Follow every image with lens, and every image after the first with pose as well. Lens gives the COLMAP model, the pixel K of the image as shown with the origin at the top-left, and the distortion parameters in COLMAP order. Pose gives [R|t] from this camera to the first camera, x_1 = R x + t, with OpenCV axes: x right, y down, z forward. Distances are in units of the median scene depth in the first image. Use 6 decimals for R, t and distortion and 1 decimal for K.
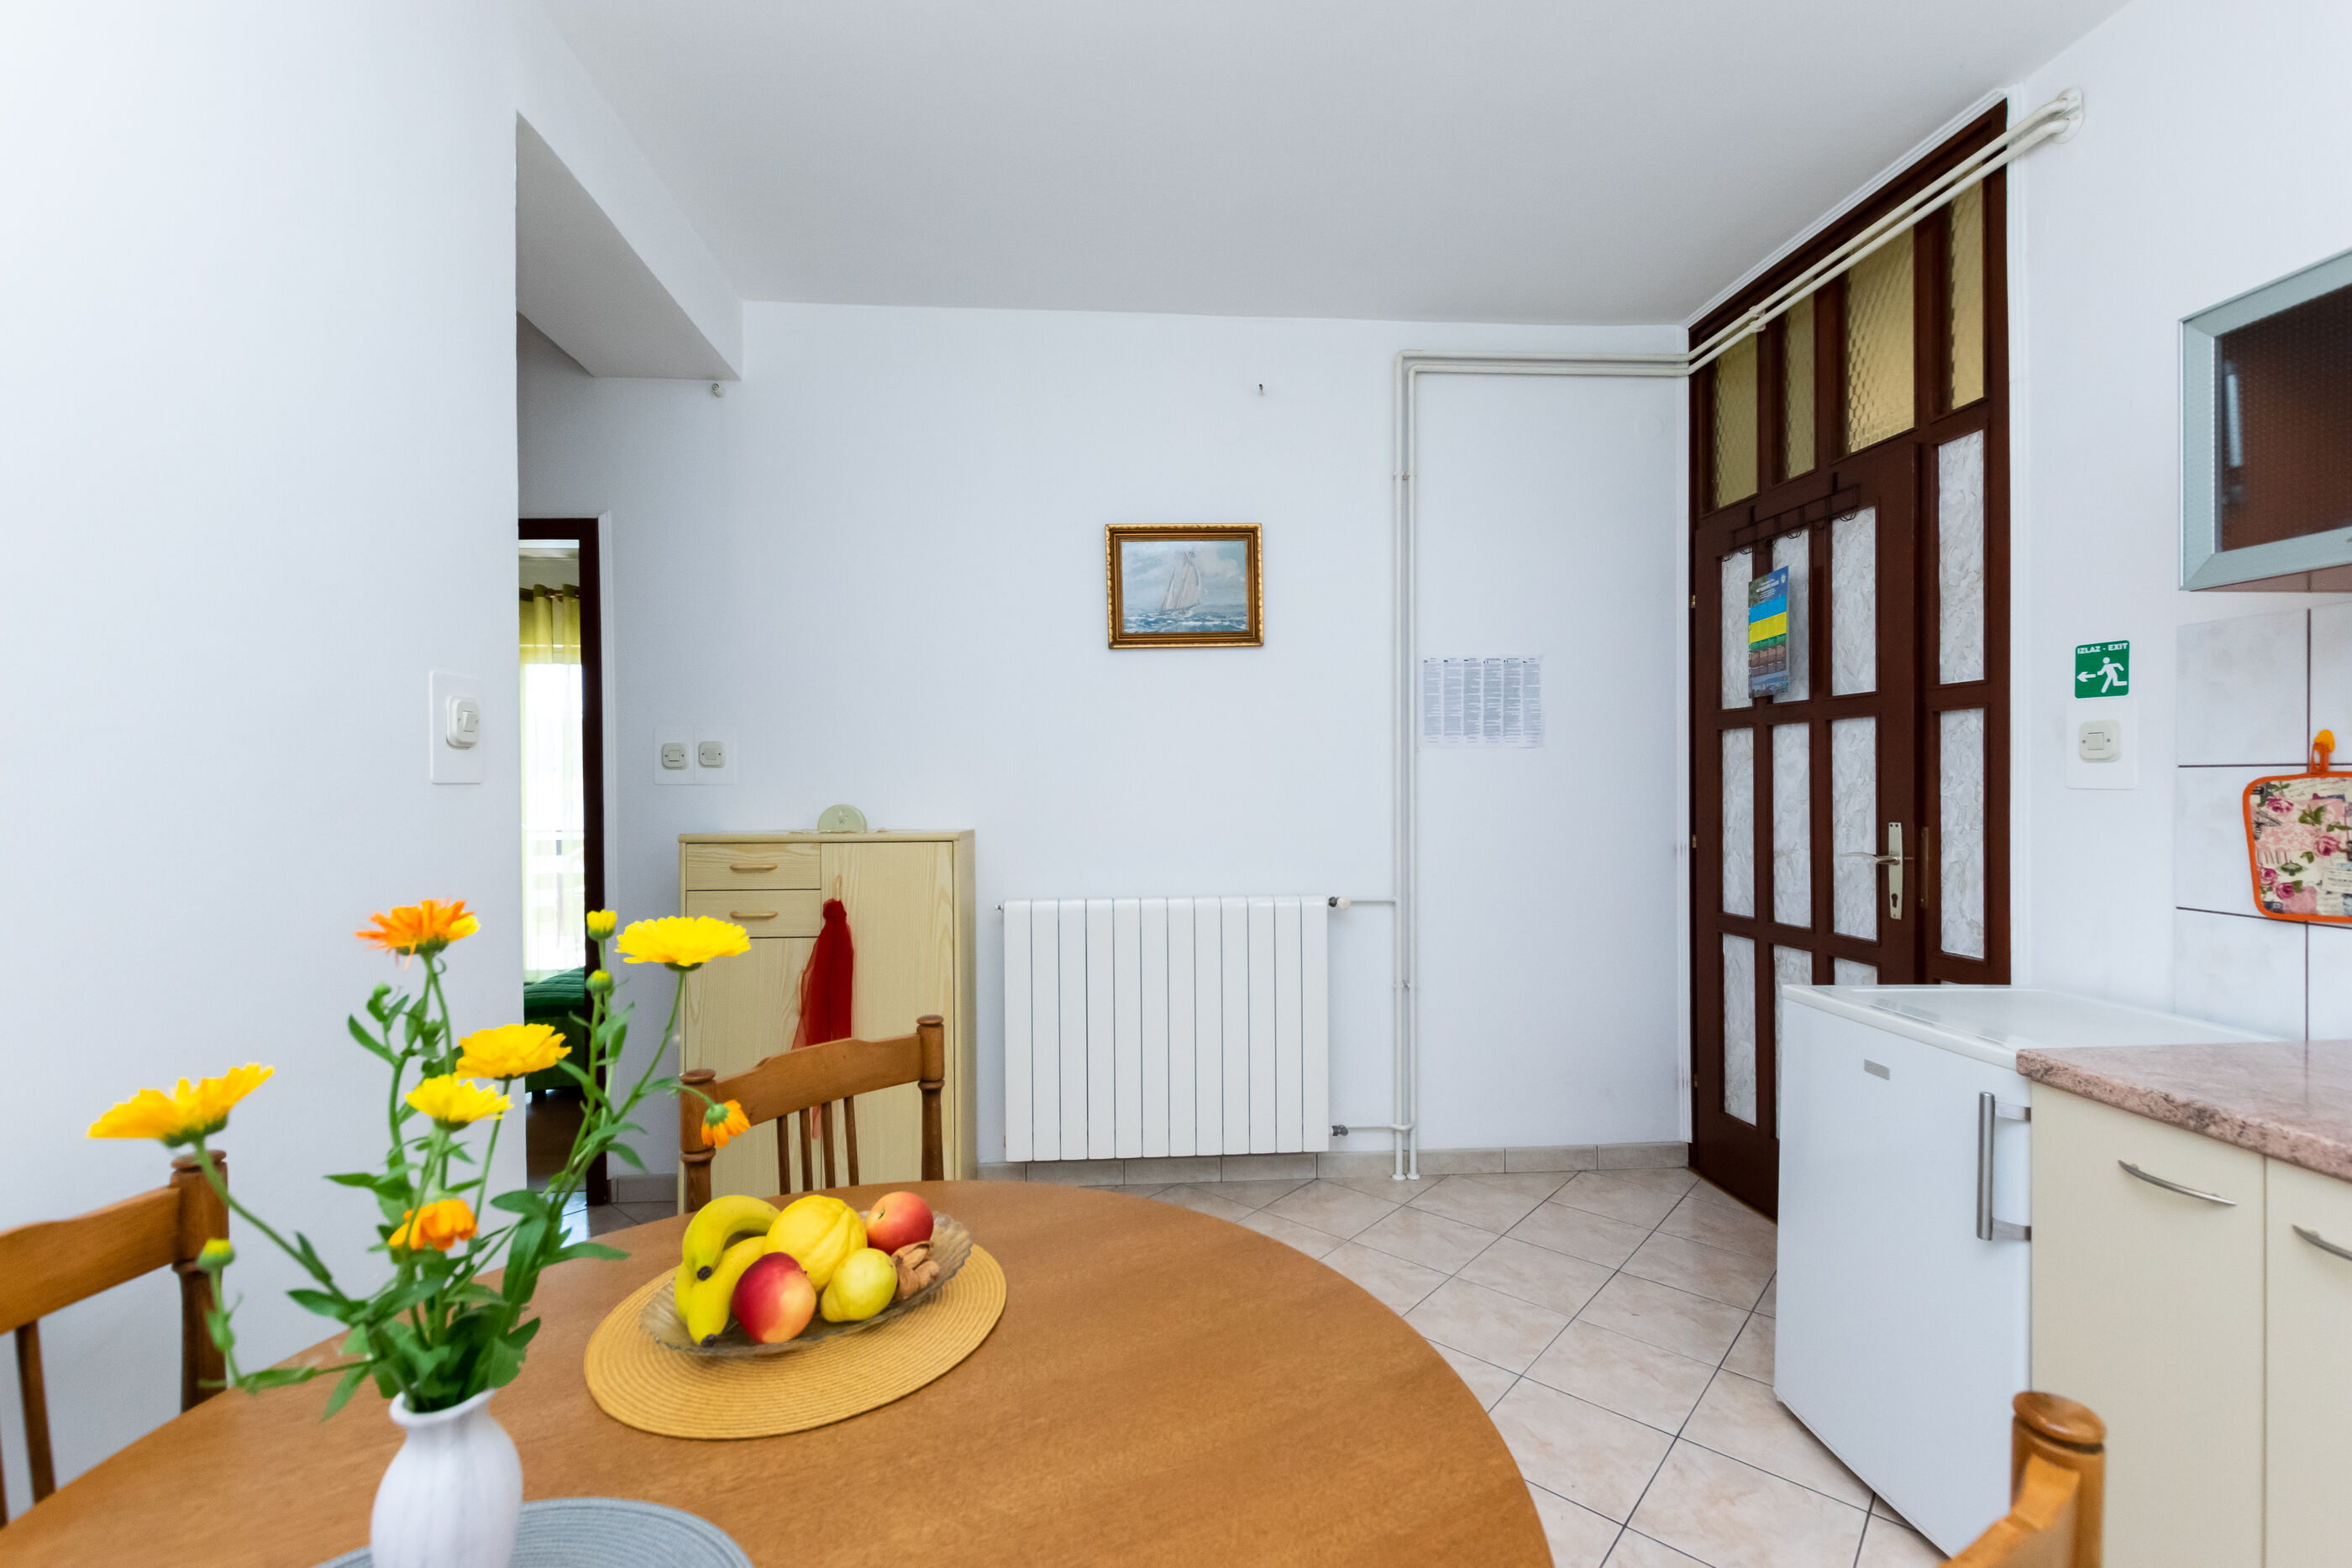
lens RADIAL K [[1024.6, 0, 1176.0], [0, 1024.6, 784.0], [0, 0, 1]] dist [0.004886, 0.000025]
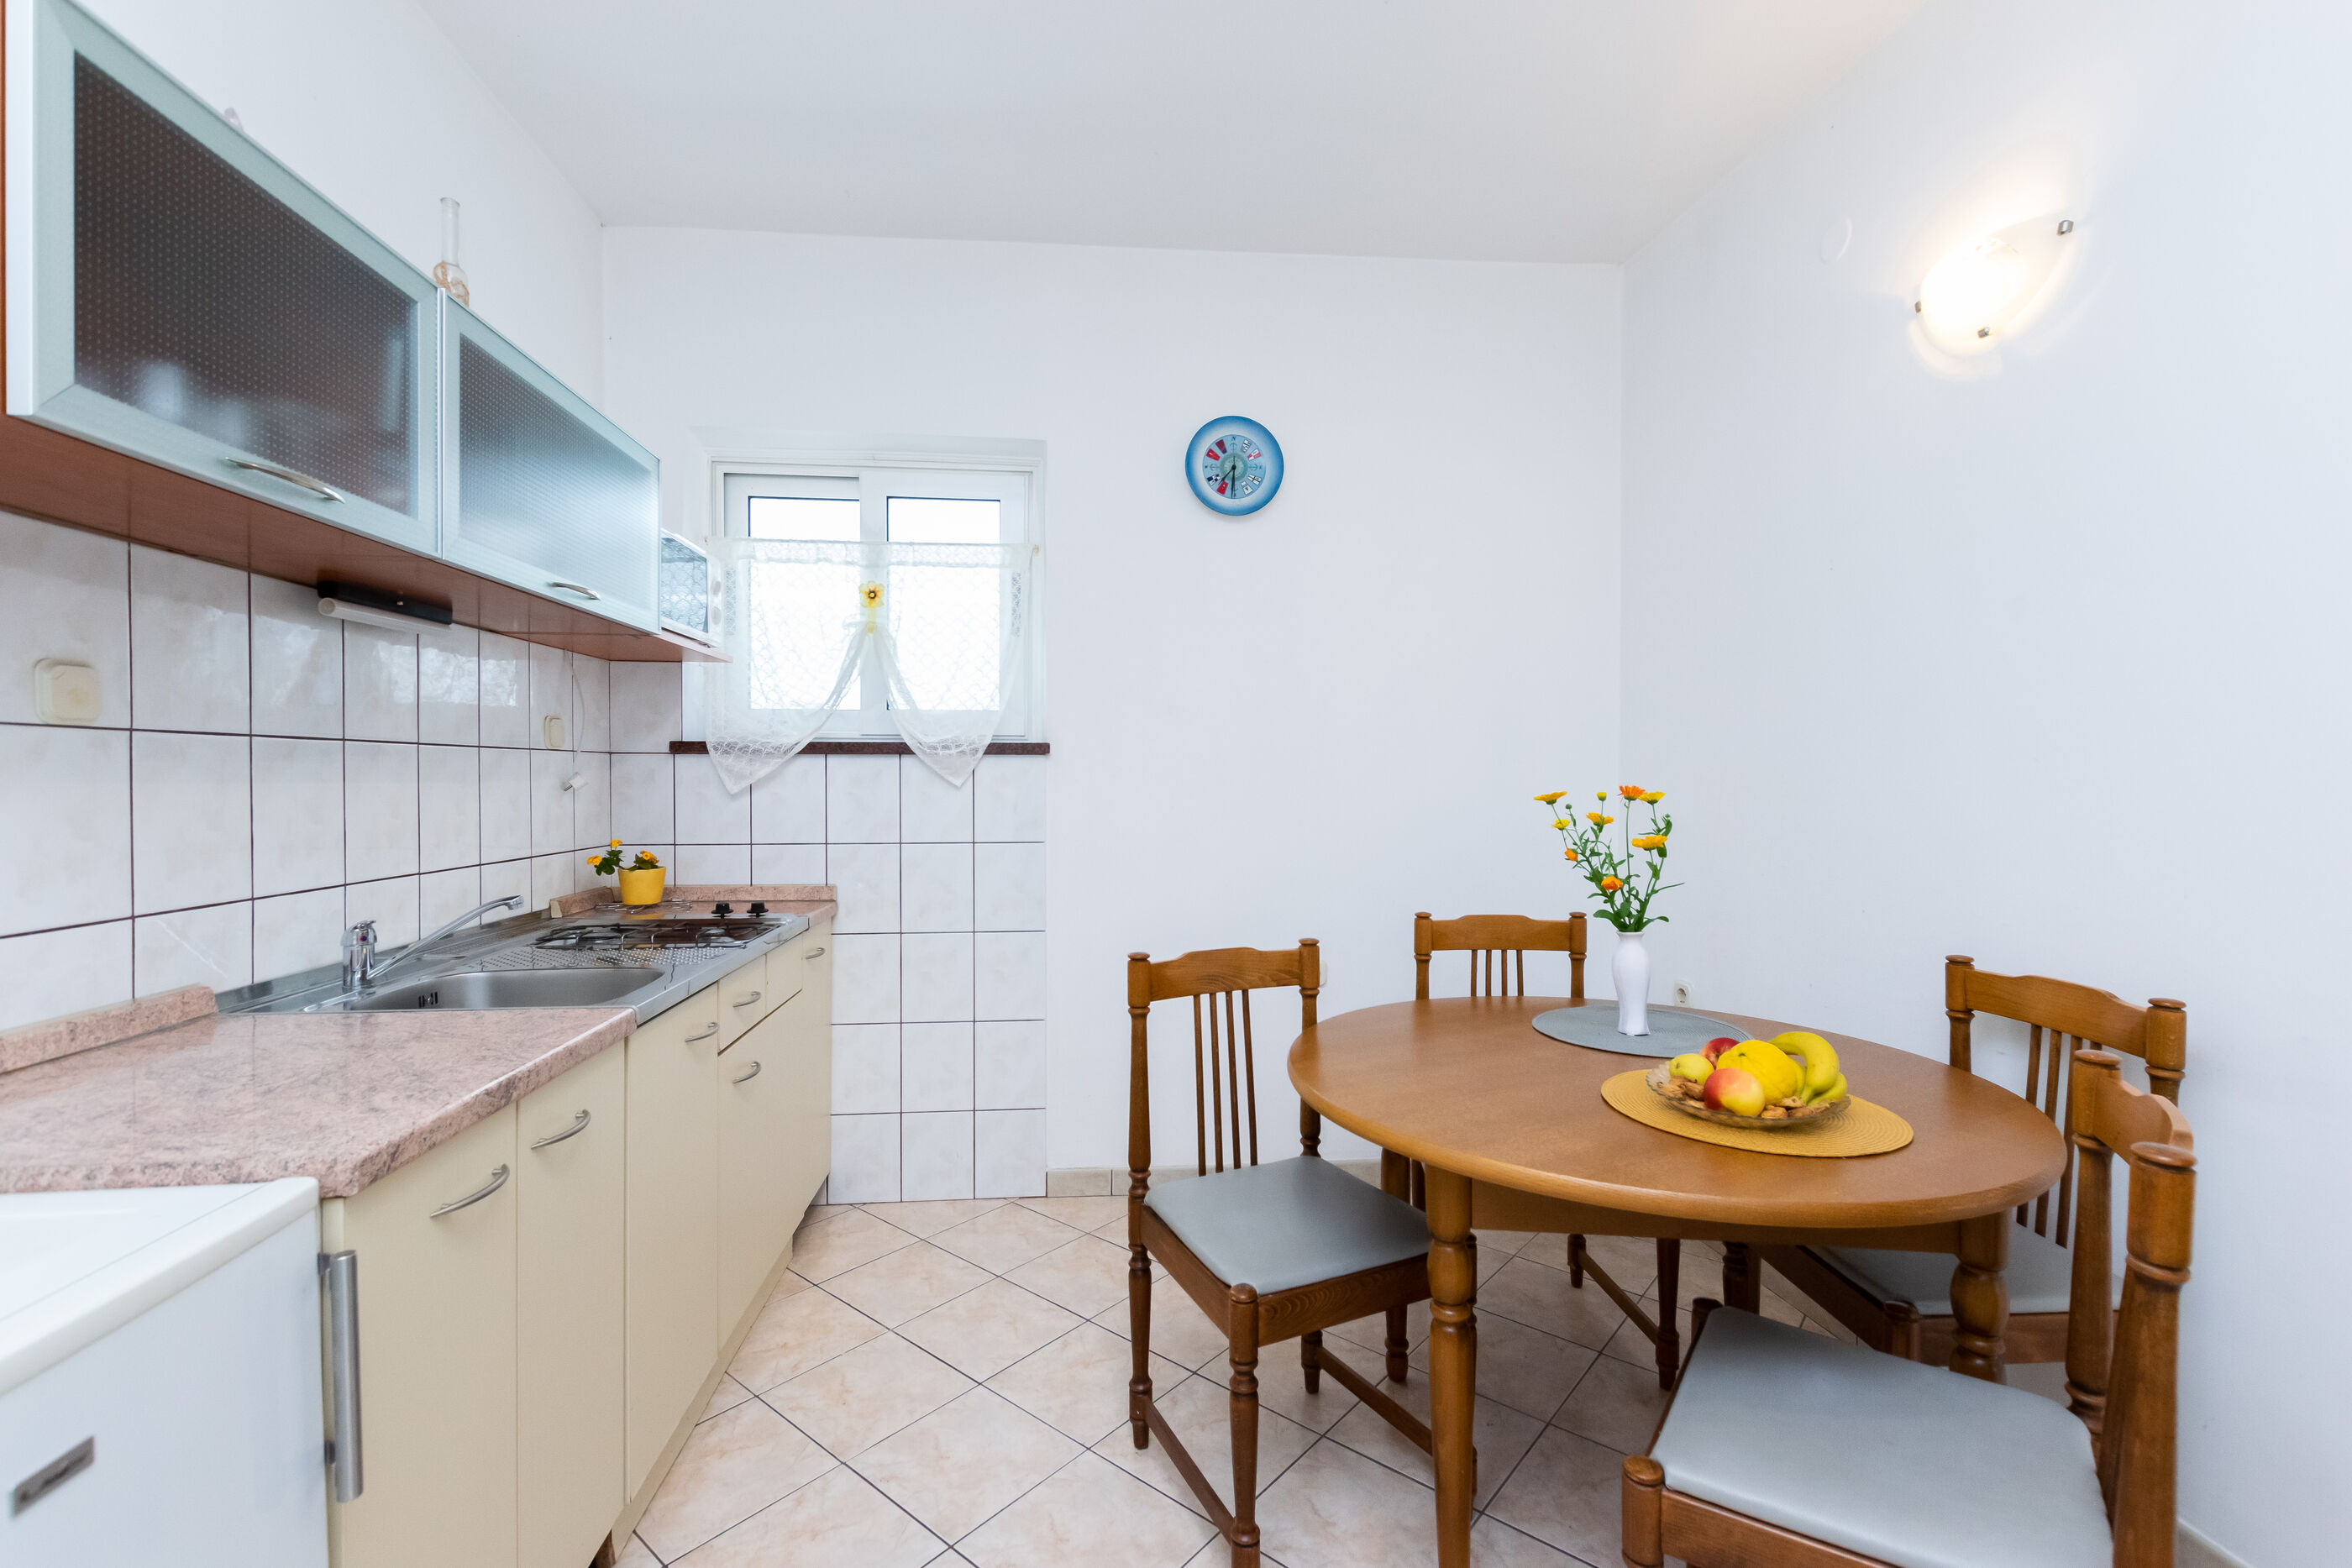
lens RADIAL K [[1011.2, 0, 1185.5], [0, 1011.2, 782.5], [0, 0, 1]] dist [0.000977, -0.000417]
pose [[-0.999529, 0.004140, -0.030392, 0.203393], [0.003814, 0.999935, 0.010775, 0.014305], [0.030434, 0.010654, -0.999480, 1.033226]]
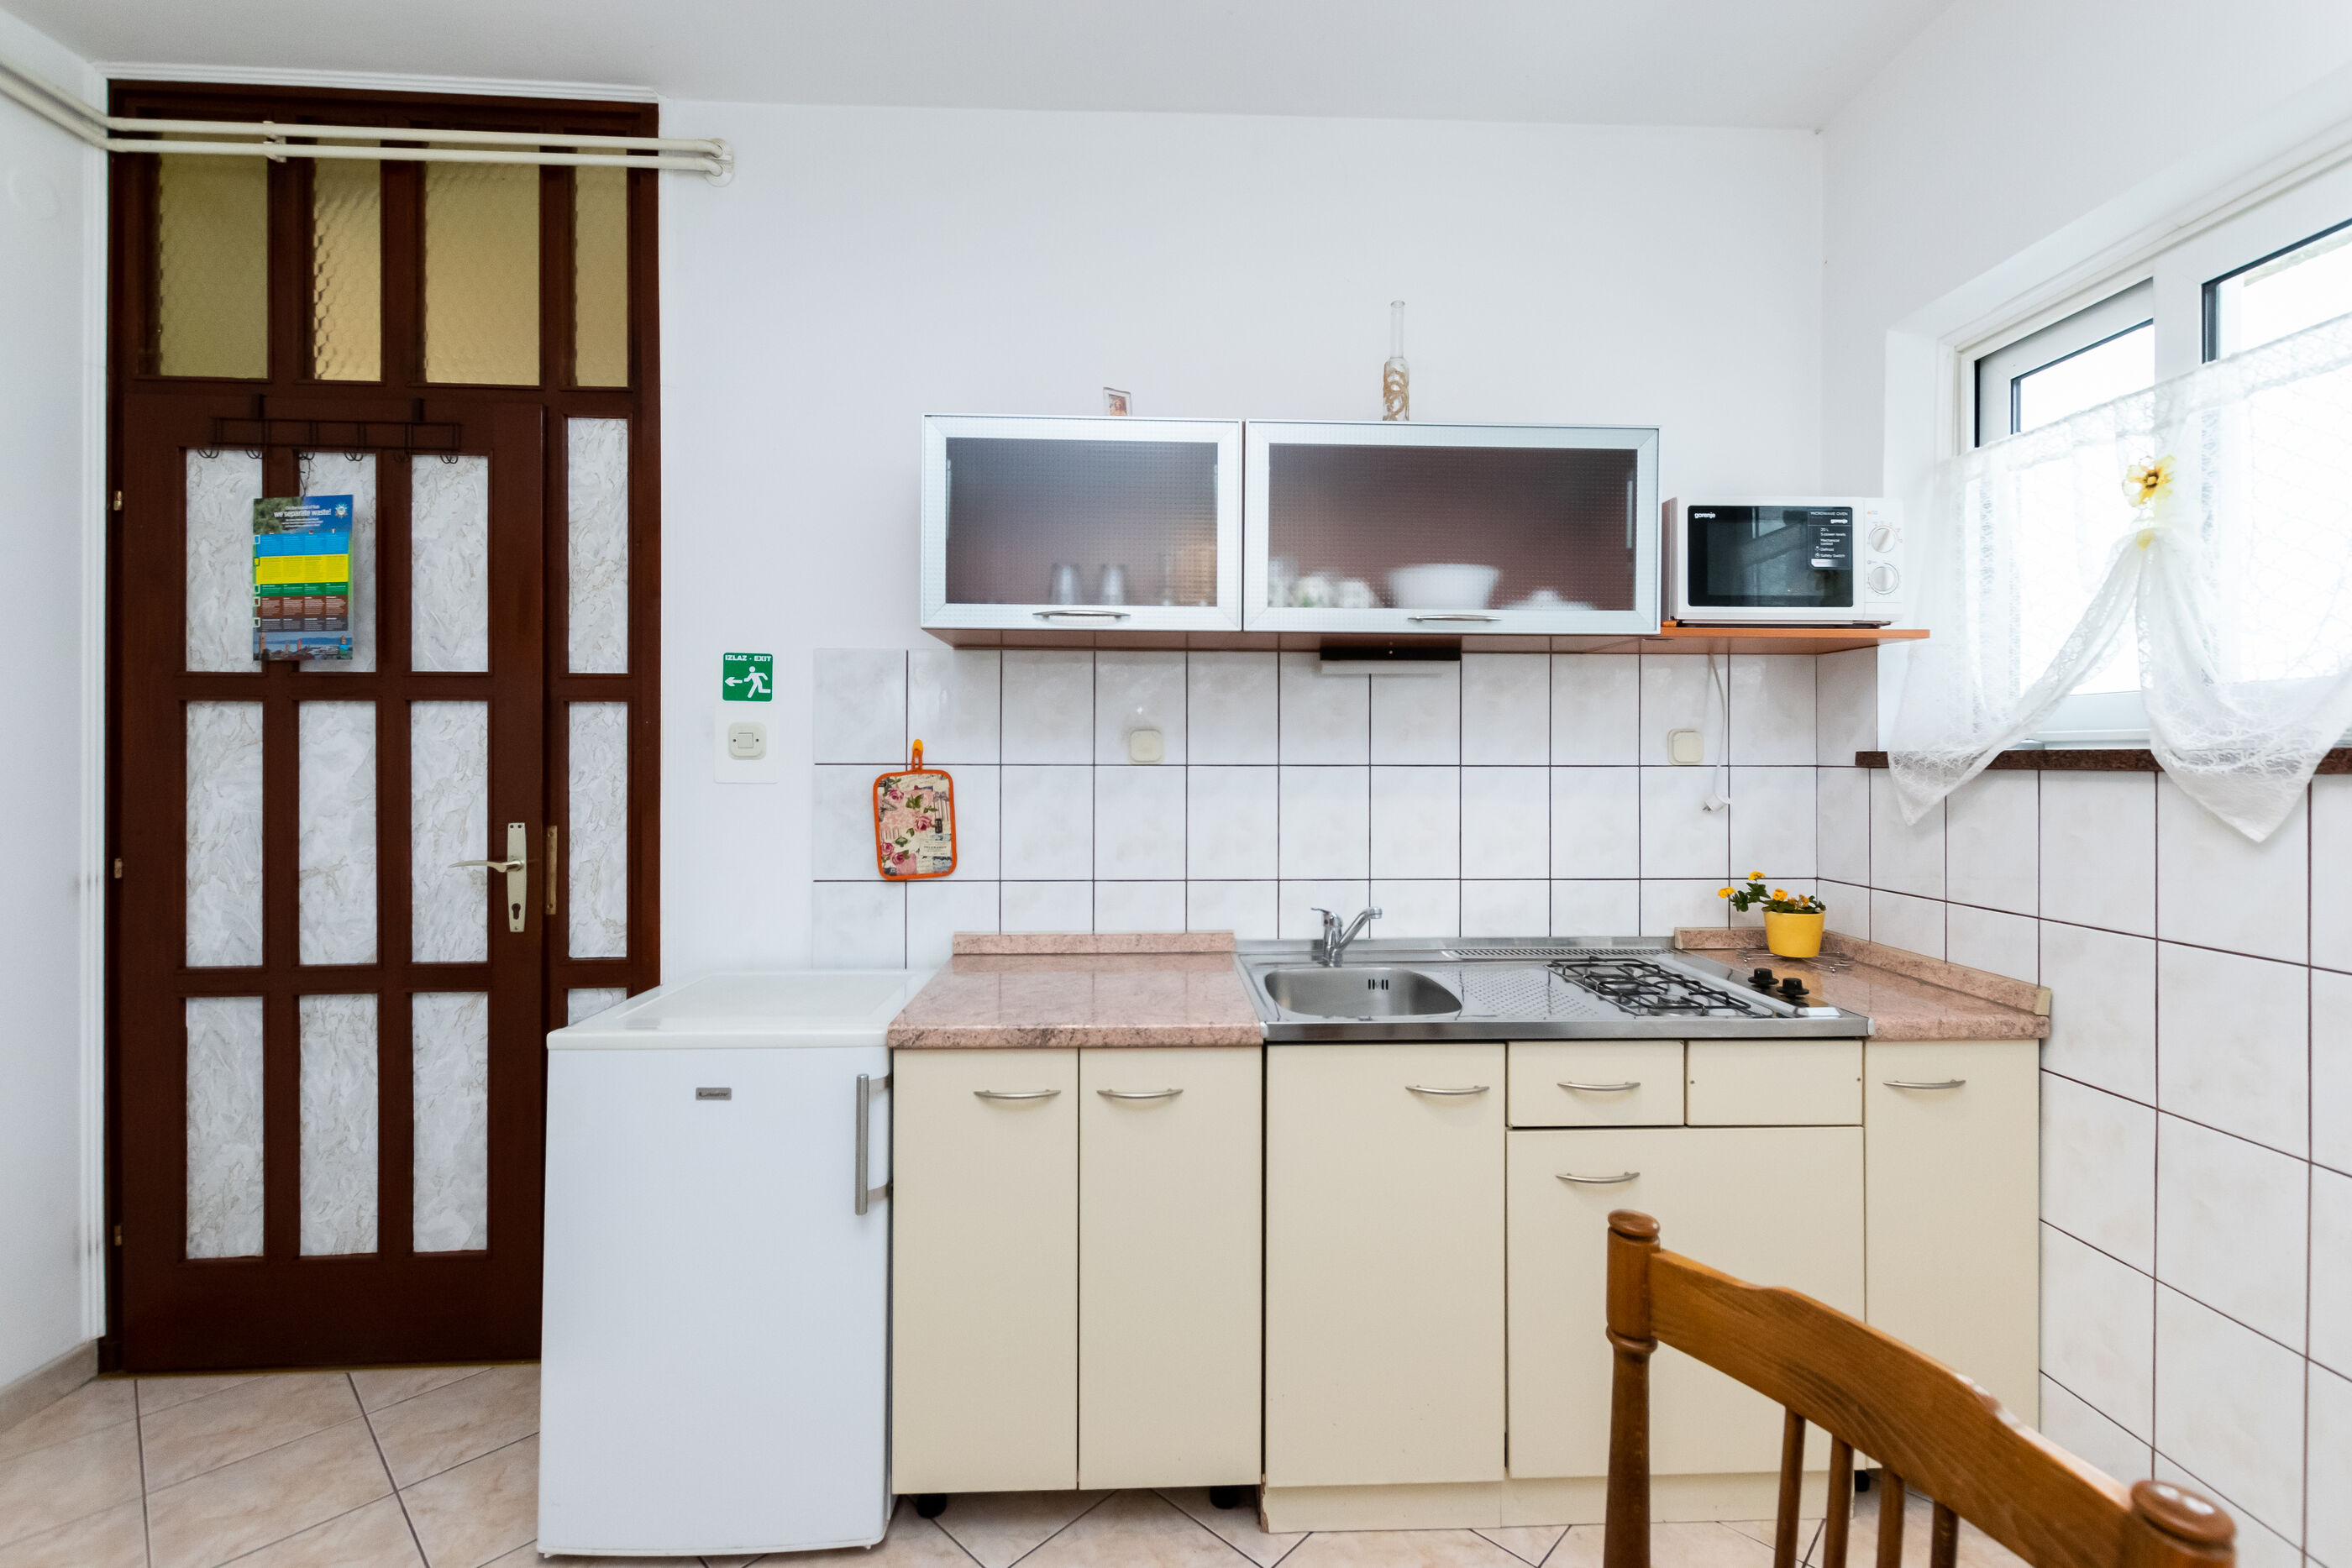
lens RADIAL K [[1022.7, 0, 1184.0], [0, 1022.7, 757.4], [0, 0, 1]] dist [0.002043, -0.000121]
pose [[0.037048, 0.006274, 0.999294, -0.165743], [0.001094, 0.999979, -0.006319, -0.013248], [-0.999313, 0.001327, 0.037040, 0.406561]]
